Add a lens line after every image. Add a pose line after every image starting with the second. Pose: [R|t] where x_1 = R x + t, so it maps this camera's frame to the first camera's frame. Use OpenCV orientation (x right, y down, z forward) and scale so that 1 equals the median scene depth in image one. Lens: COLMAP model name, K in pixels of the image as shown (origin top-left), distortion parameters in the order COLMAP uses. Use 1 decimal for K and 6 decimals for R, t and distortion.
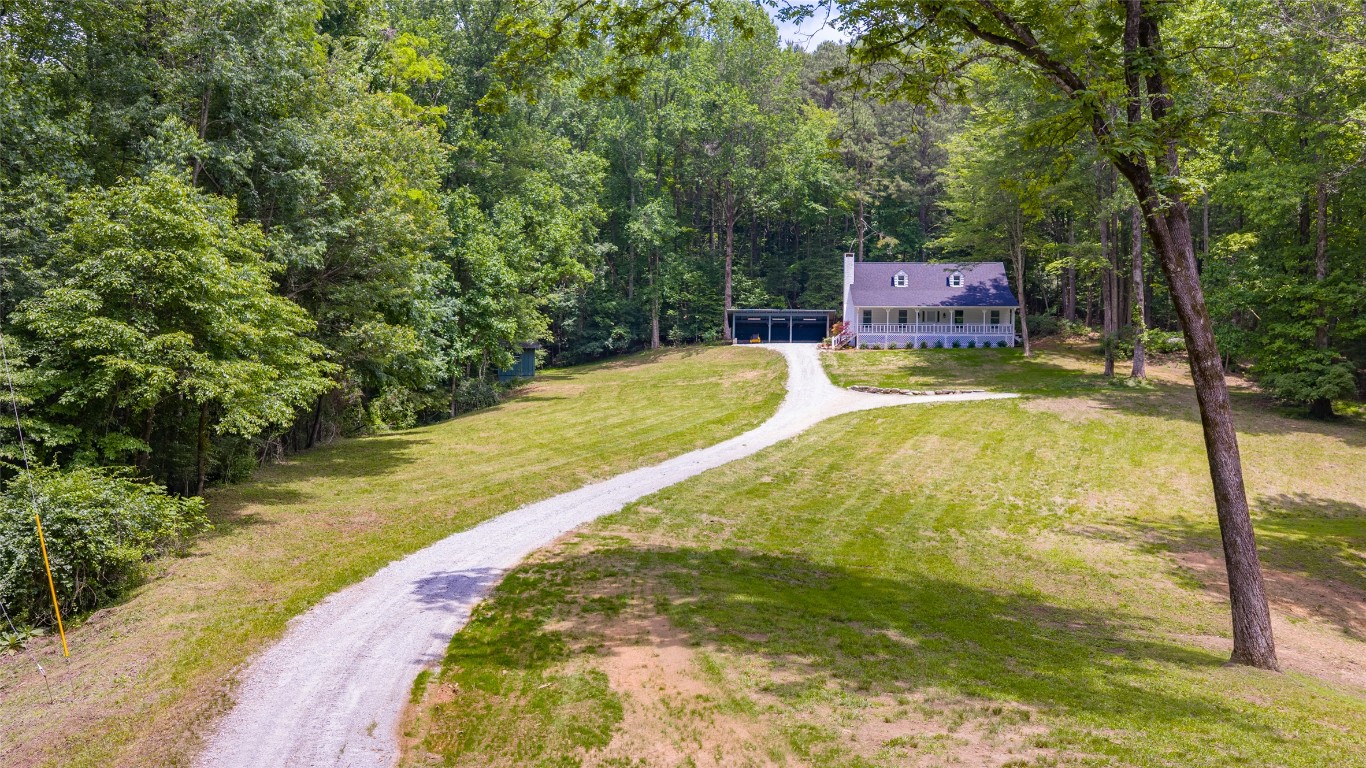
lens RADIAL K [[1158.2, 0, 683.0], [0, 1158.2, 384.0], [0, 0, 1]] dist [0.021977, -0.003710]
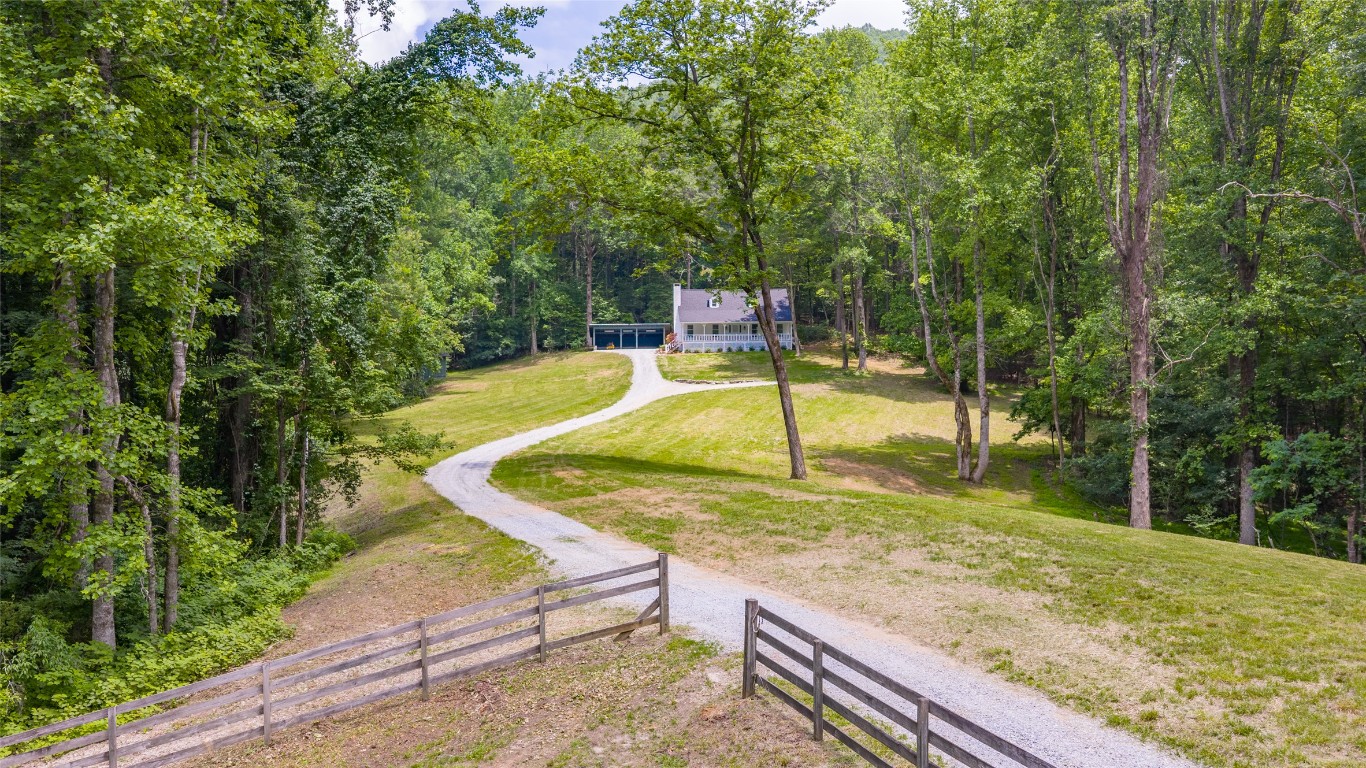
lens RADIAL K [[1124.4, 0, 684.9], [0, 1124.4, 380.3], [0, 0, 1]] dist [0.031817, -0.055289]
pose [[0.992051, -0.020633, 0.124132, -0.015774], [0.020899, 0.999781, -0.000847, 0.003836], [-0.124087, 0.003434, 0.992265, -0.329982]]
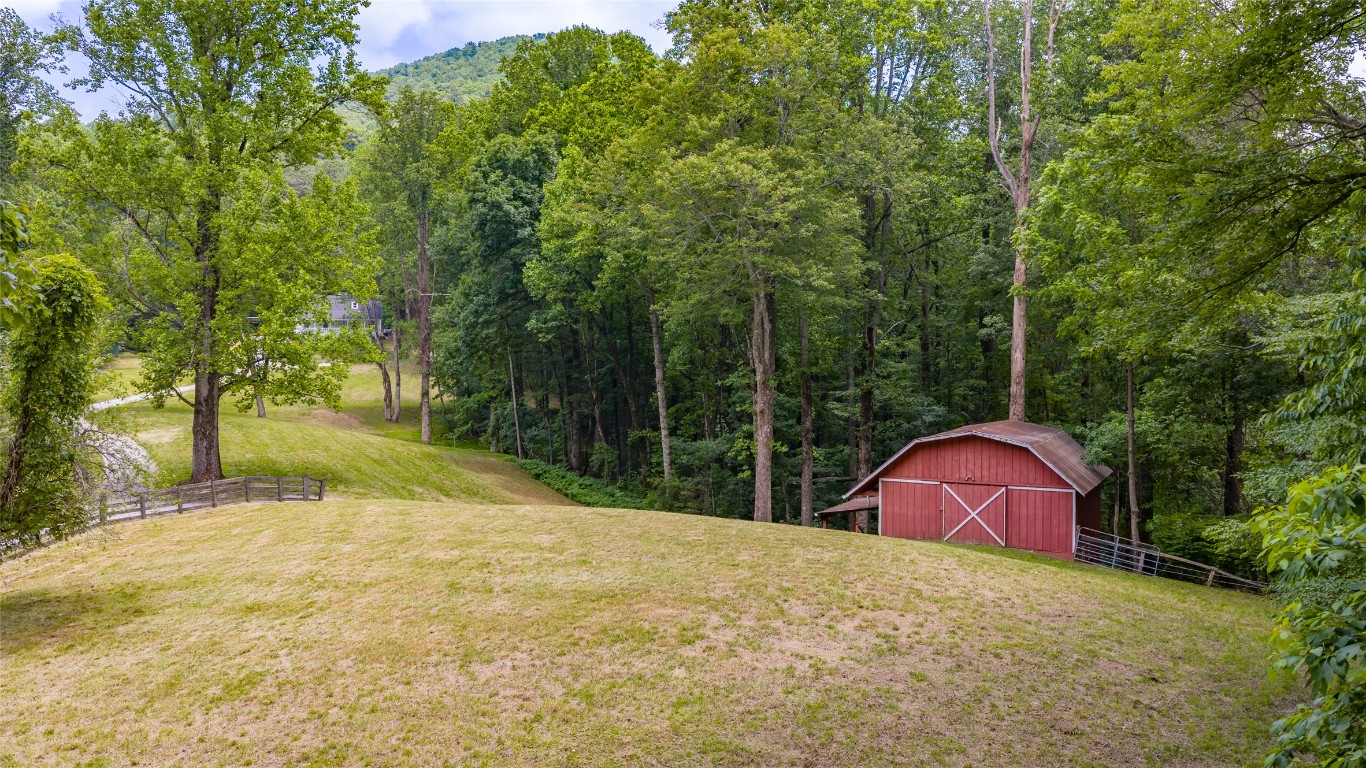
lens RADIAL K [[1124.4, 0, 684.9], [0, 1124.4, 380.3], [0, 0, 1]] dist [0.031817, -0.055289]
pose [[0.947488, -0.021543, 0.319066, 0.151582], [0.012425, 0.999455, 0.030586, -0.012367], [-0.319551, -0.025015, 0.947239, -0.983593]]
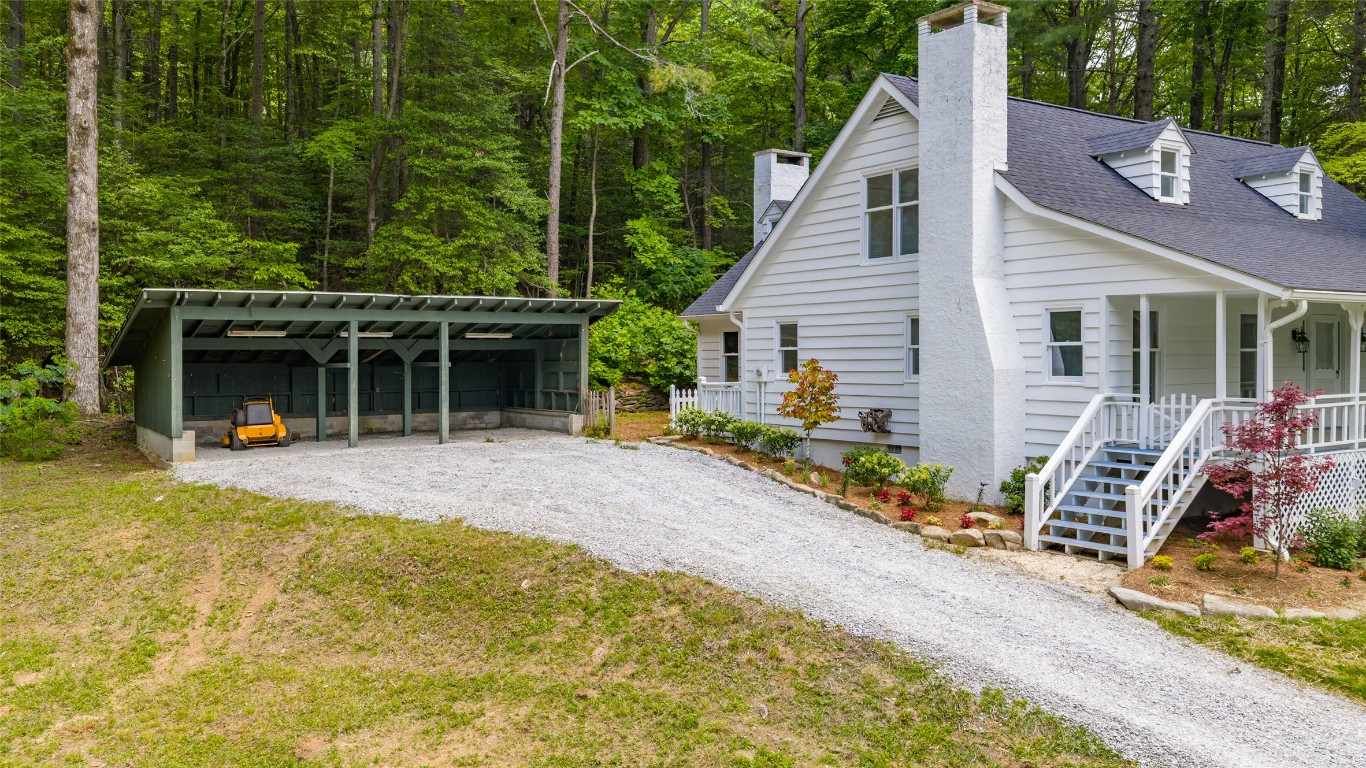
lens RADIAL K [[1130.4, 0, 710.9], [0, 1130.4, 382.5], [0, 0, 1]] dist [0.006503, -0.042099]
pose [[0.776230, -0.030547, 0.629709, -0.007987], [0.019929, 0.999515, 0.023919, -0.056997], [-0.630135, -0.006017, 0.776462, 0.883161]]
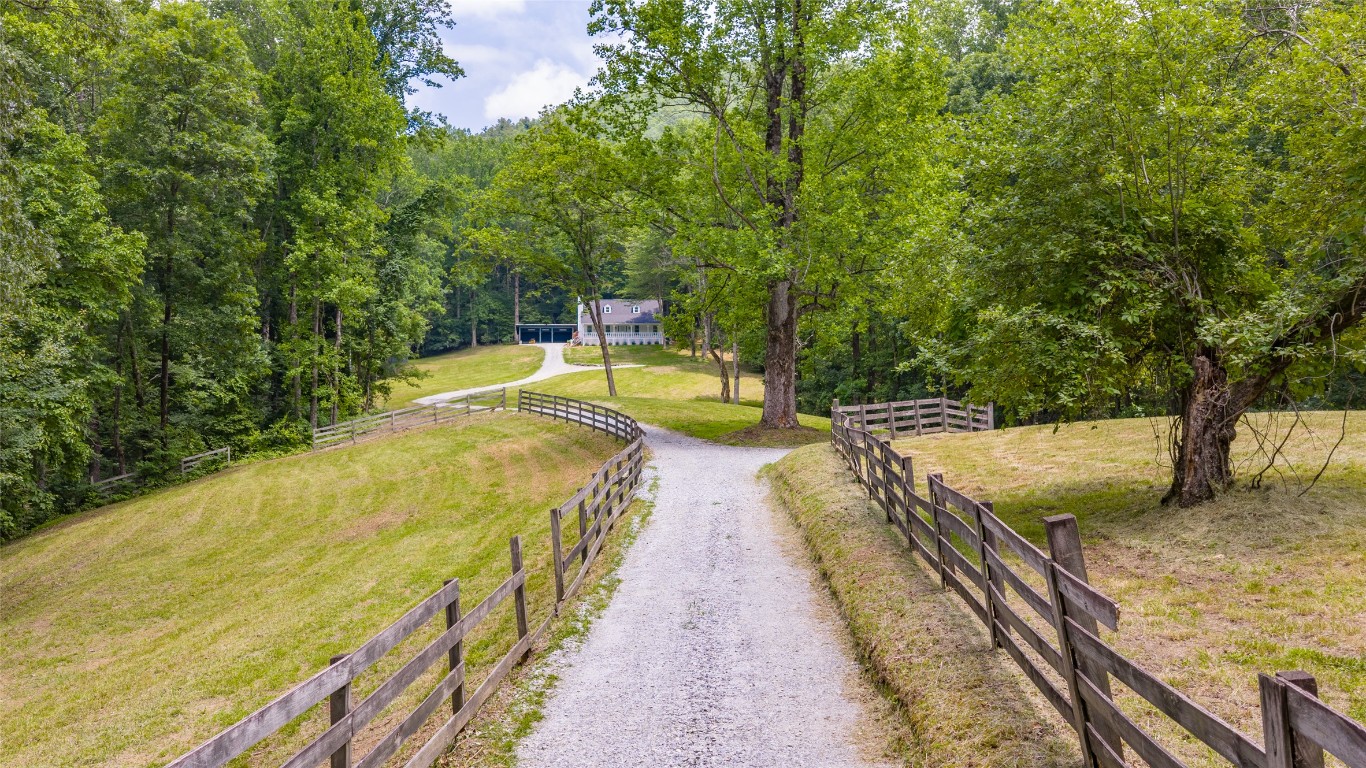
lens RADIAL K [[1124.4, 0, 684.9], [0, 1124.4, 380.3], [0, 0, 1]] dist [0.031817, -0.055289]
pose [[0.984884, -0.013122, 0.172717, -0.005755], [0.013799, 0.999901, -0.002721, 0.032550], [-0.172664, 0.005063, 0.984968, -0.818081]]
